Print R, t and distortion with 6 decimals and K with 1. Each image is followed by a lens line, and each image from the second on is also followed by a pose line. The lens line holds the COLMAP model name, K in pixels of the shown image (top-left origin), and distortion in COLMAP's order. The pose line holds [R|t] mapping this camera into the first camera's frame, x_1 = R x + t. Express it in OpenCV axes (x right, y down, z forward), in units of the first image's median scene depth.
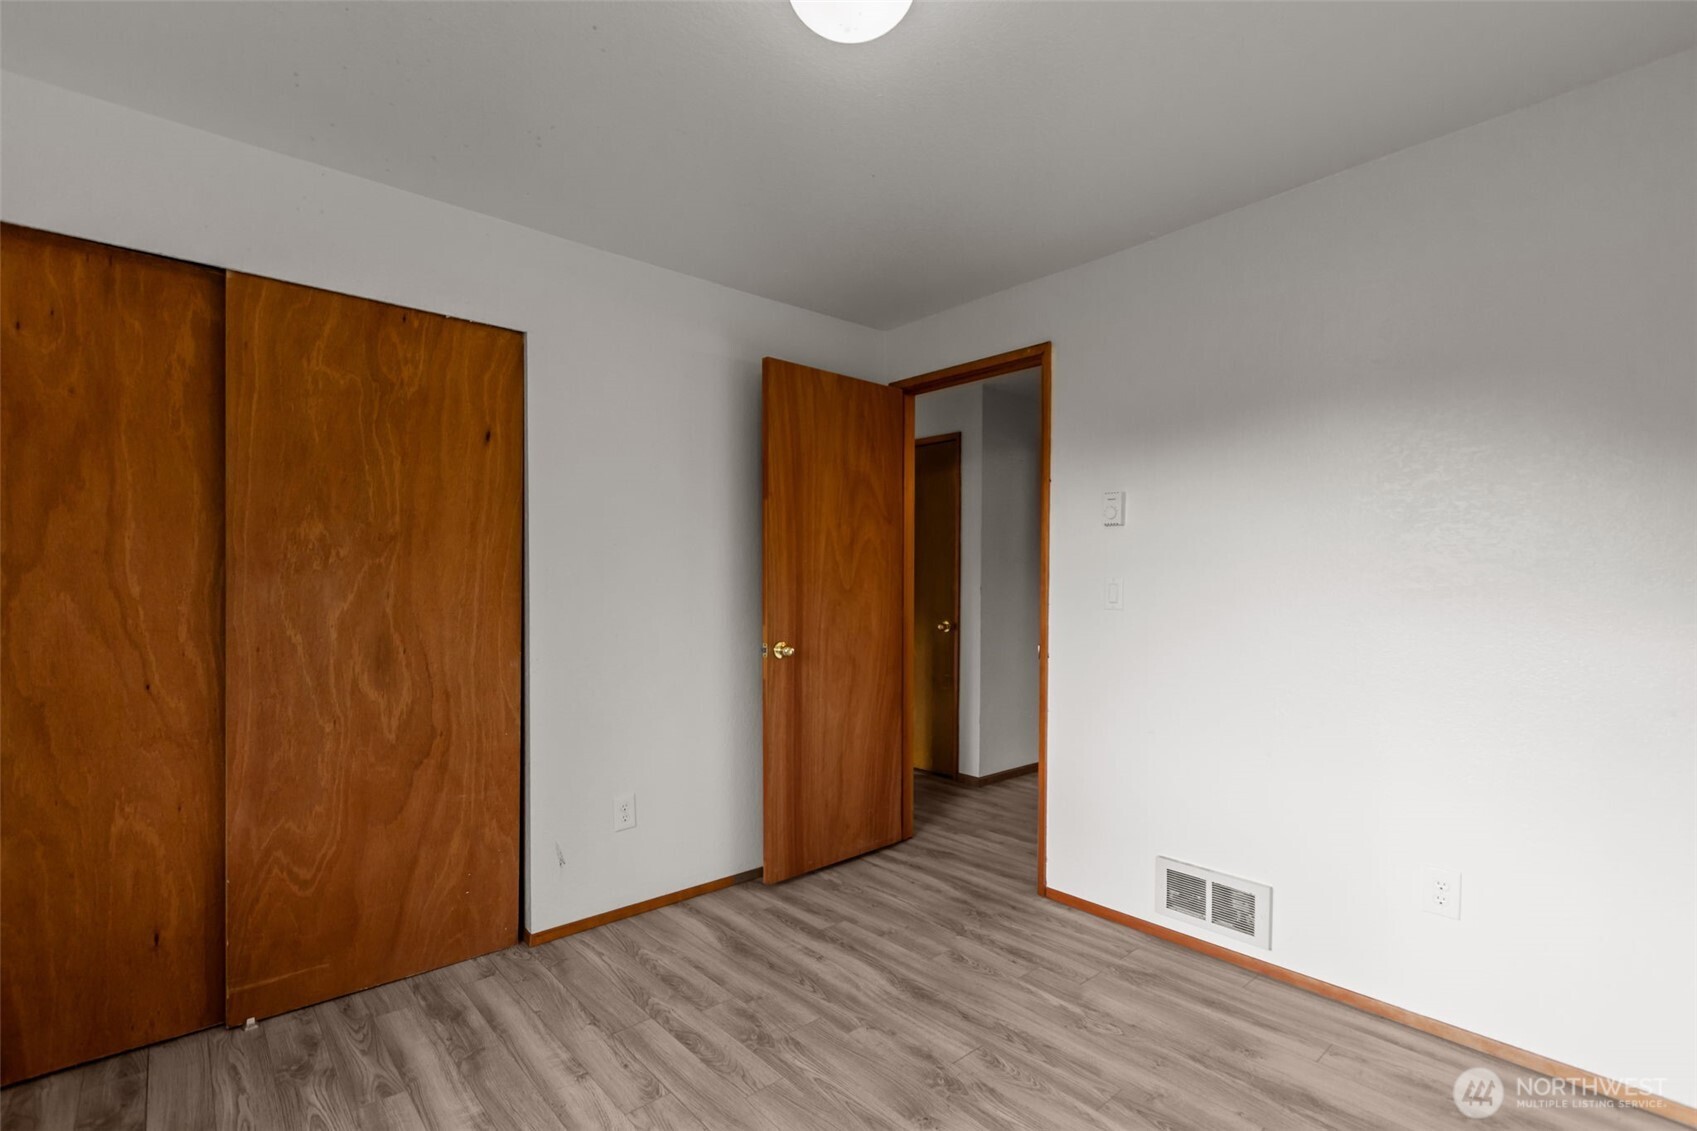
lens RADIAL K [[779.8, 0, 835.3], [0, 779.8, 607.9], [0, 0, 1]] dist [0.002283, -0.001014]
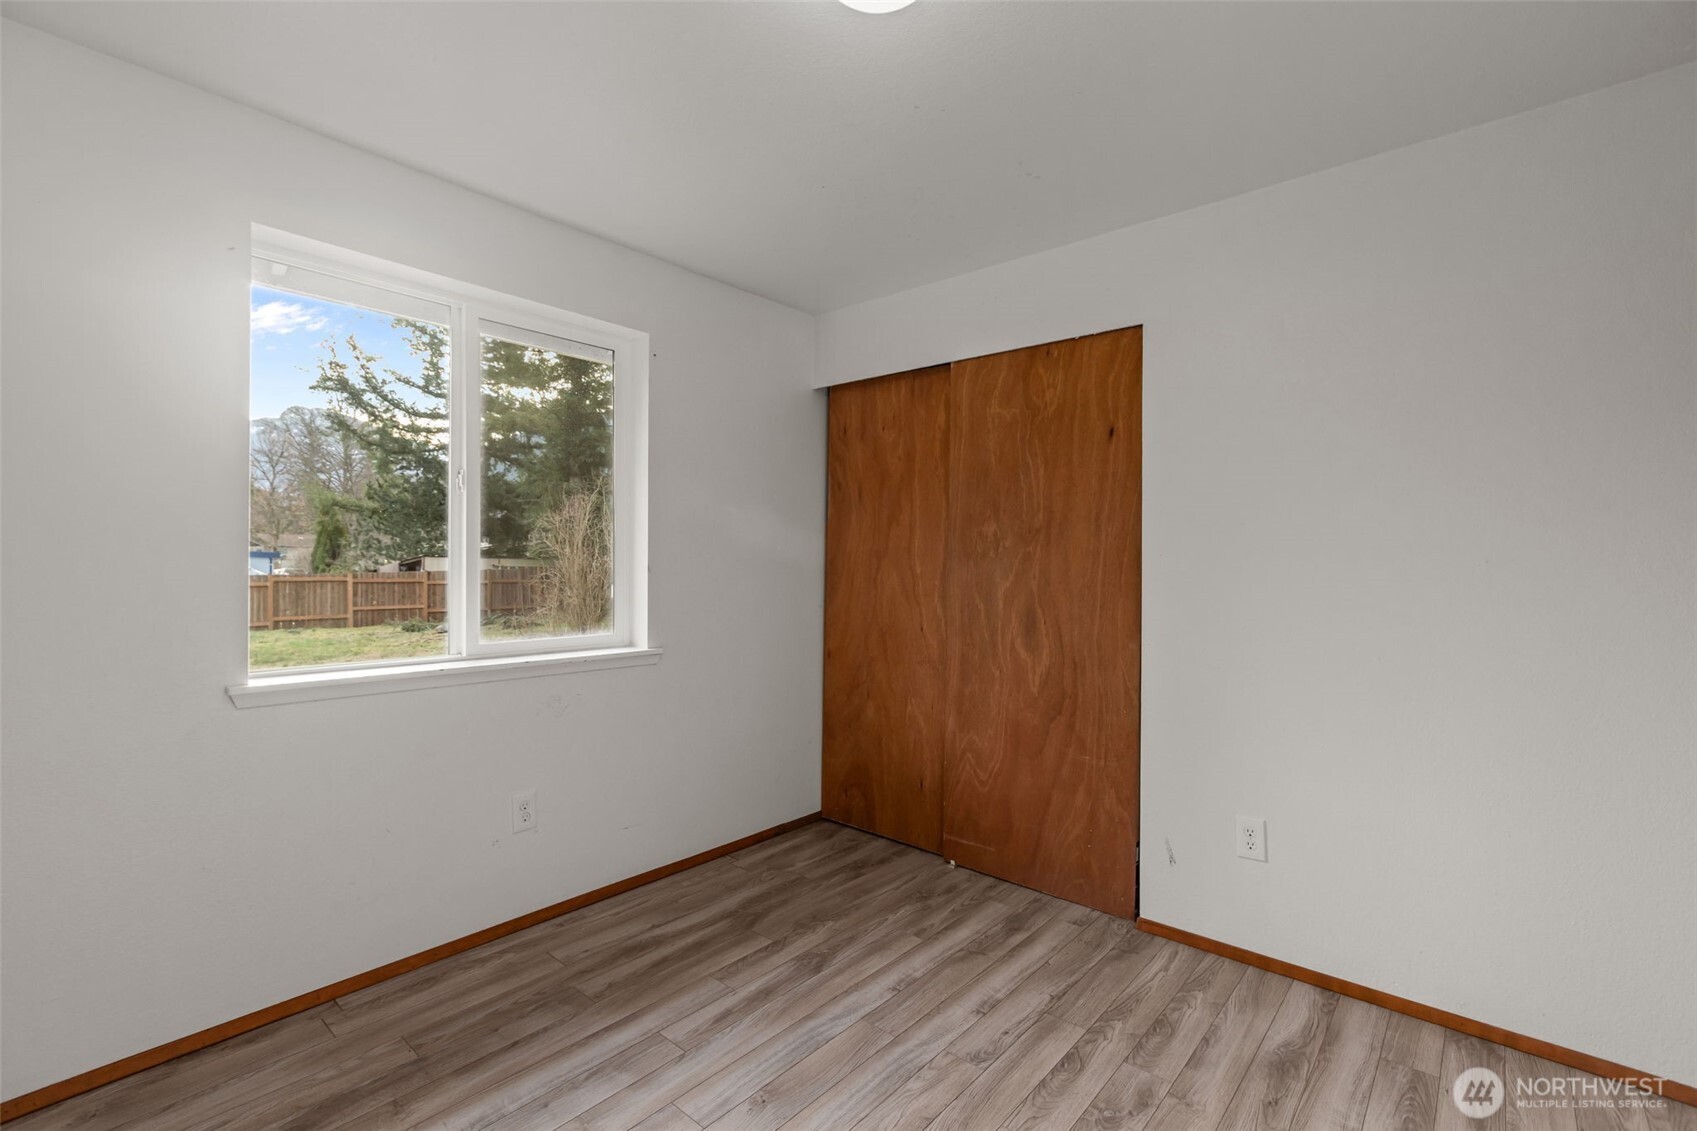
lens RADIAL K [[761.0, 0, 841.0], [0, 761.0, 567.9], [0, 0, 1]] dist [0.006673, -0.003378]
pose [[0.130768, 0.005478, -0.991398, 0.547429], [-0.037503, 0.999296, 0.000575, -0.017995], [0.990703, 0.037105, 0.130882, 0.486937]]
